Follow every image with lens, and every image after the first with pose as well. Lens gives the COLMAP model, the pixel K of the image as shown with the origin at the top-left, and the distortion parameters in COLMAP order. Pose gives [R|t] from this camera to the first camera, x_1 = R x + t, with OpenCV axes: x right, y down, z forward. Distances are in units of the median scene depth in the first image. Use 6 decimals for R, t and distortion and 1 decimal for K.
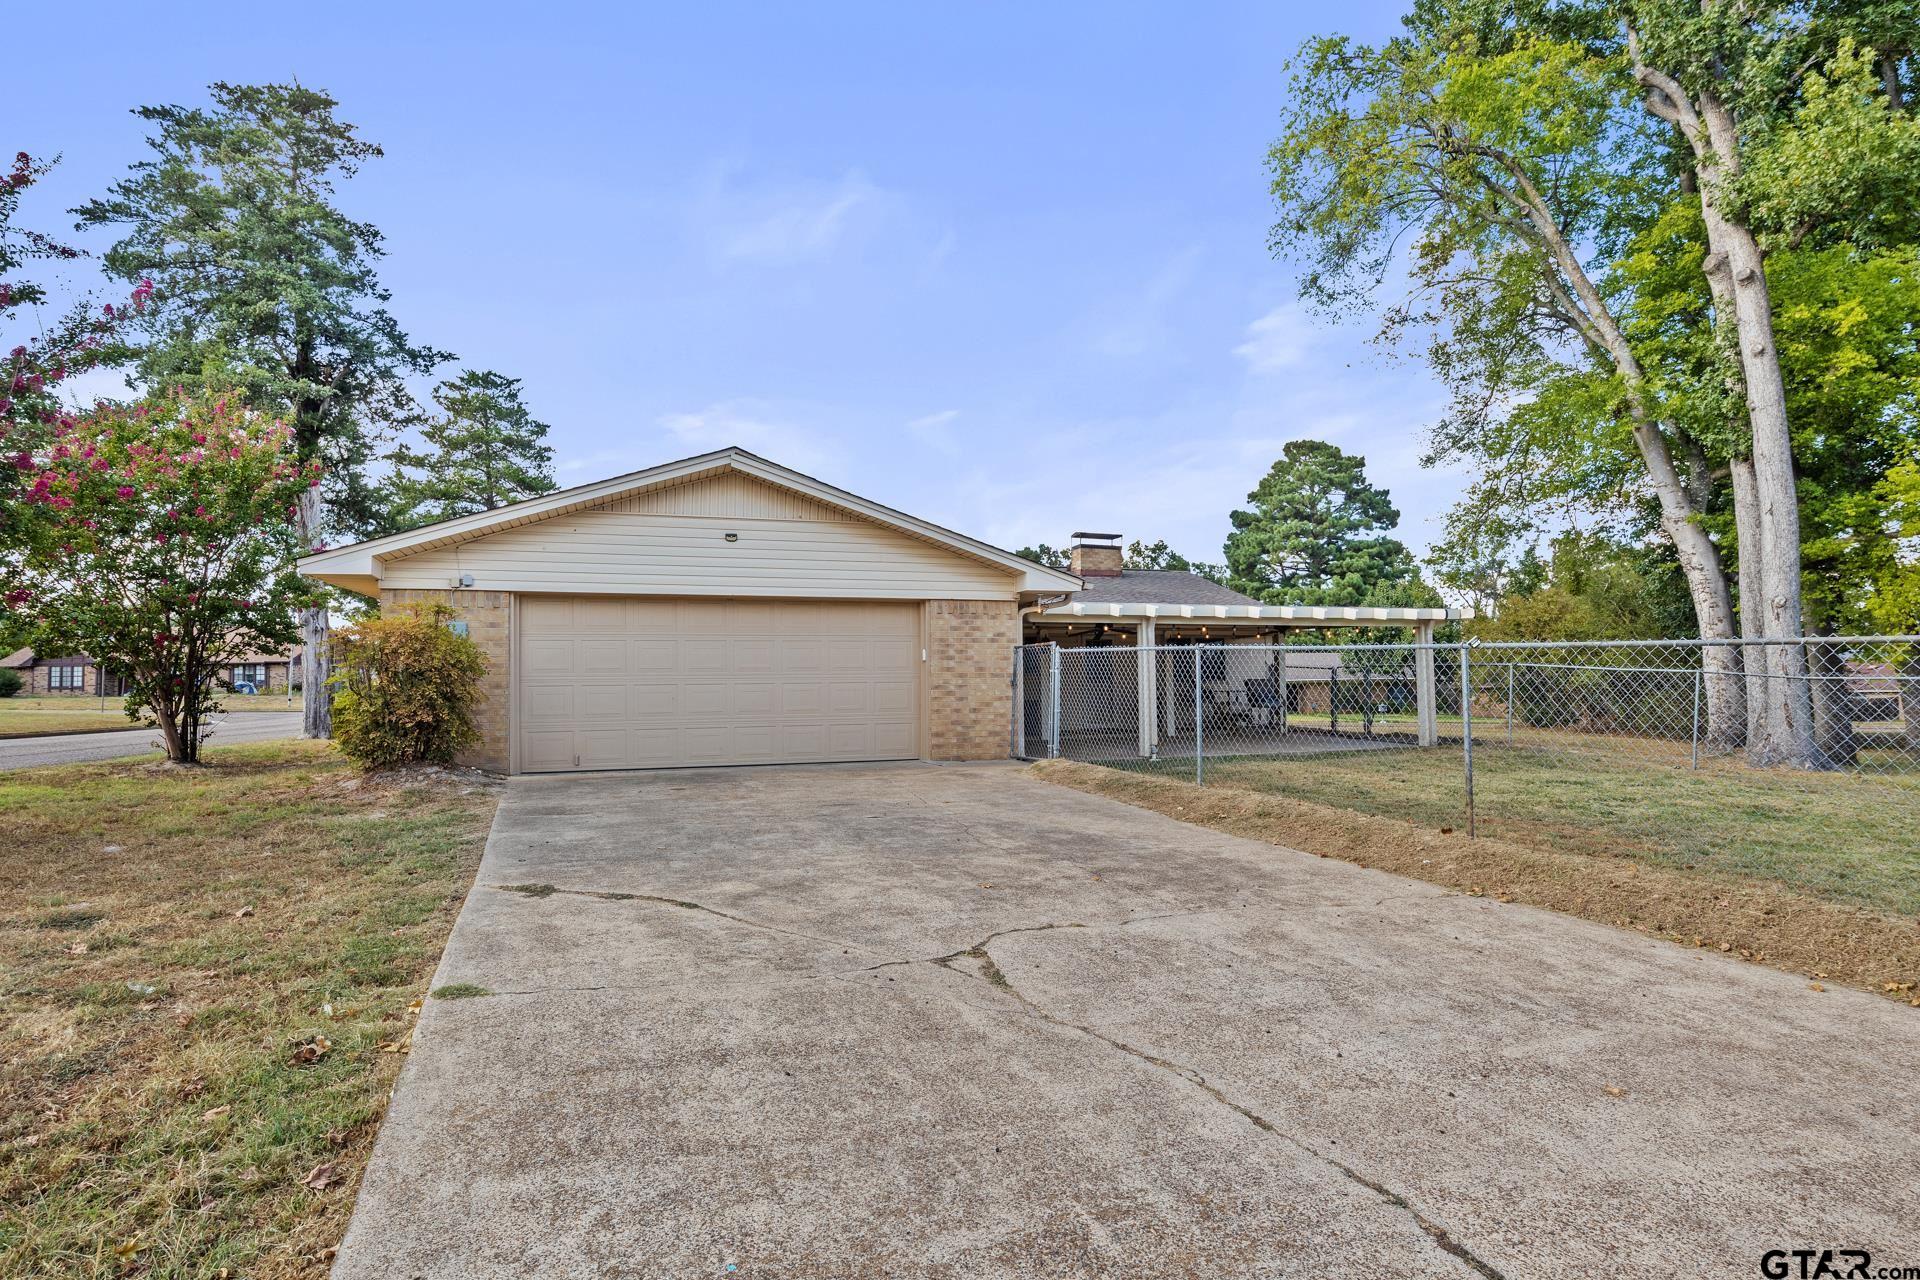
lens RADIAL K [[961.5, 0, 960.0], [0, 961.5, 640.0], [0, 0, 1]] dist [-0.004852, -0.000975]
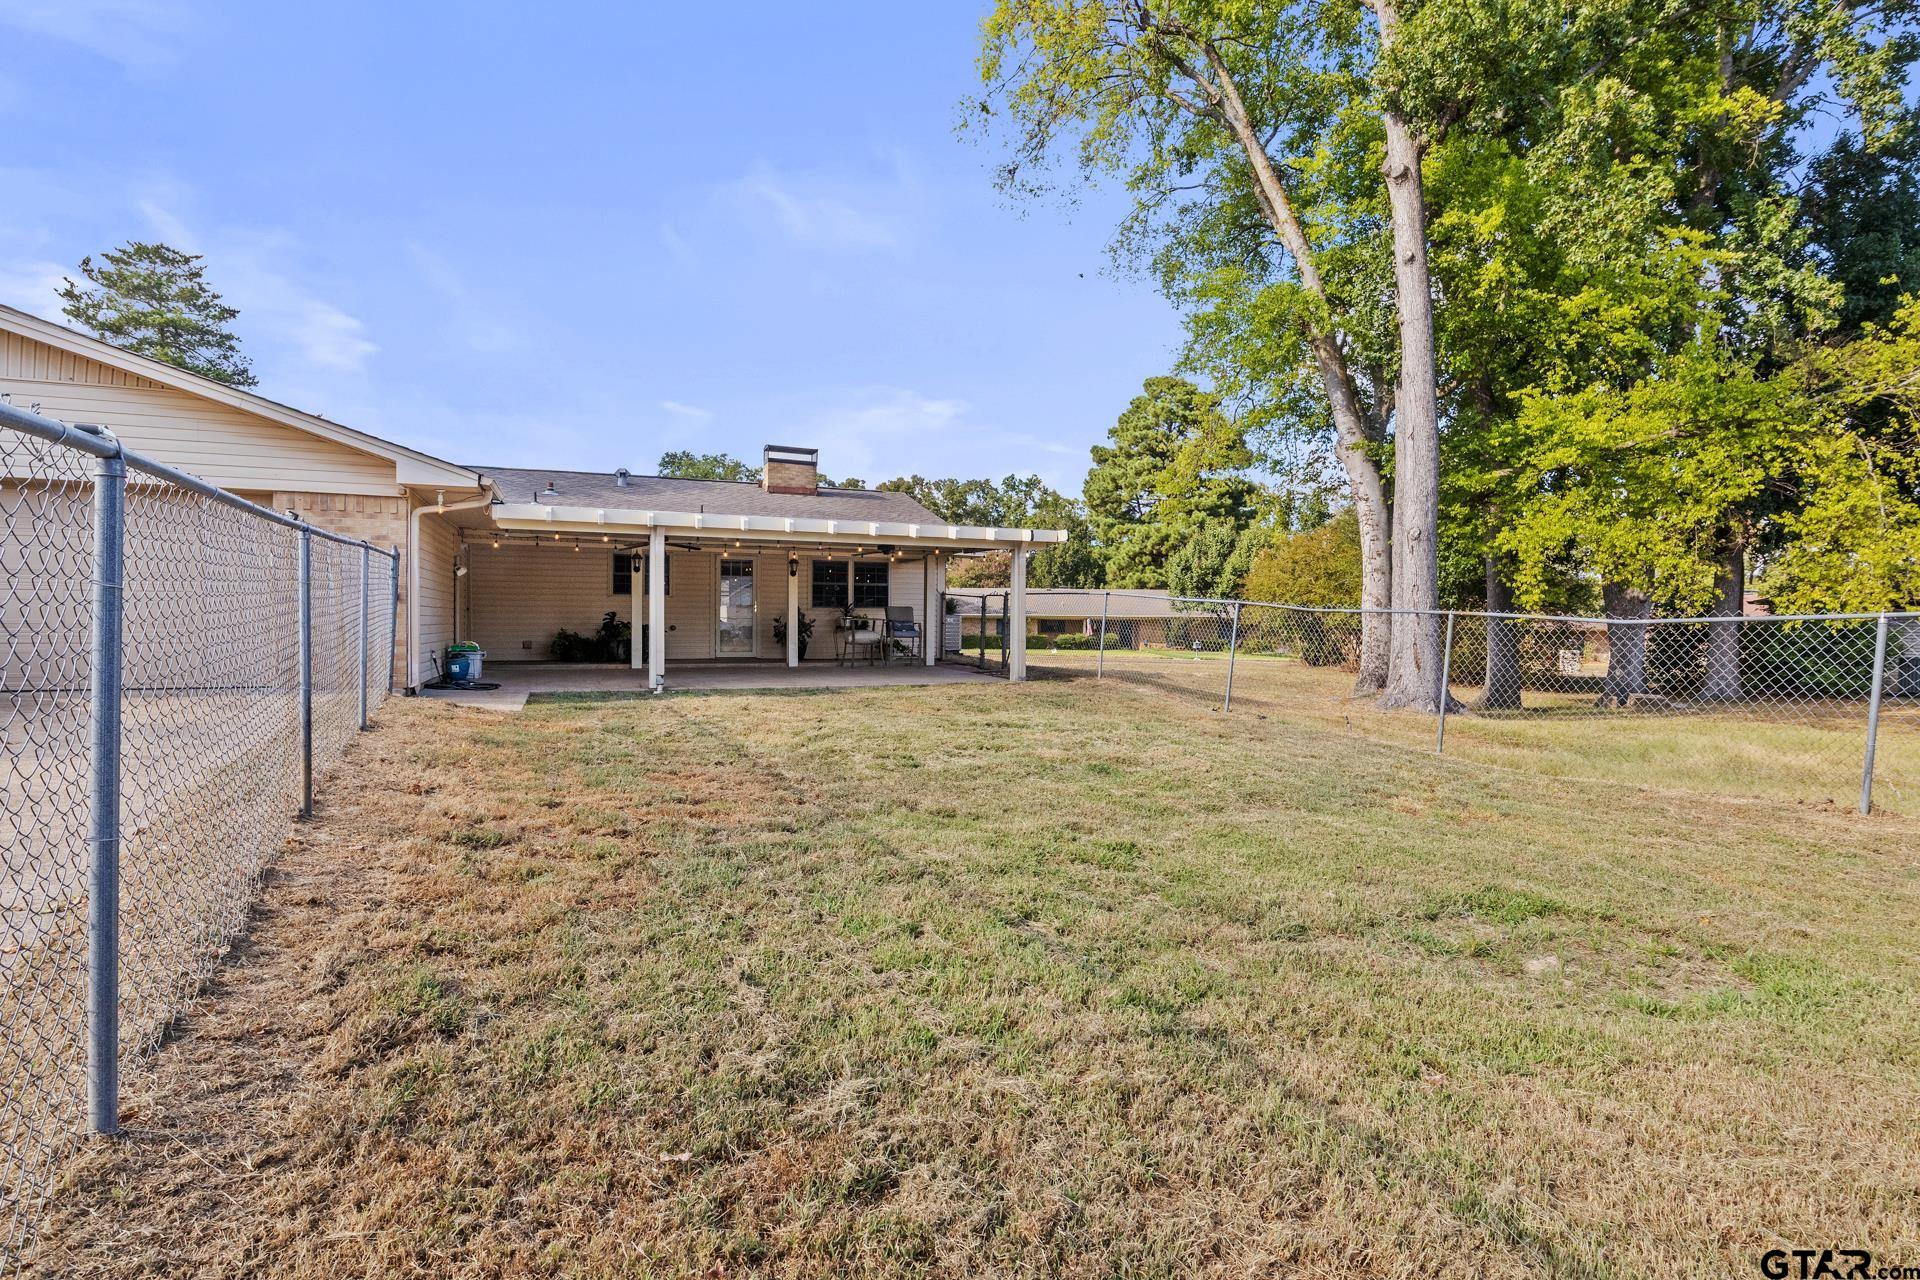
lens RADIAL K [[940.0, 0, 960.0], [0, 940.0, 640.0], [0, 0, 1]] dist [-0.004198, -0.000185]
pose [[0.996793, 0.018747, 0.077798, 0.183096], [-0.024181, 0.997289, 0.069499, 0.005504], [-0.076284, -0.071157, 0.994544, 0.060738]]
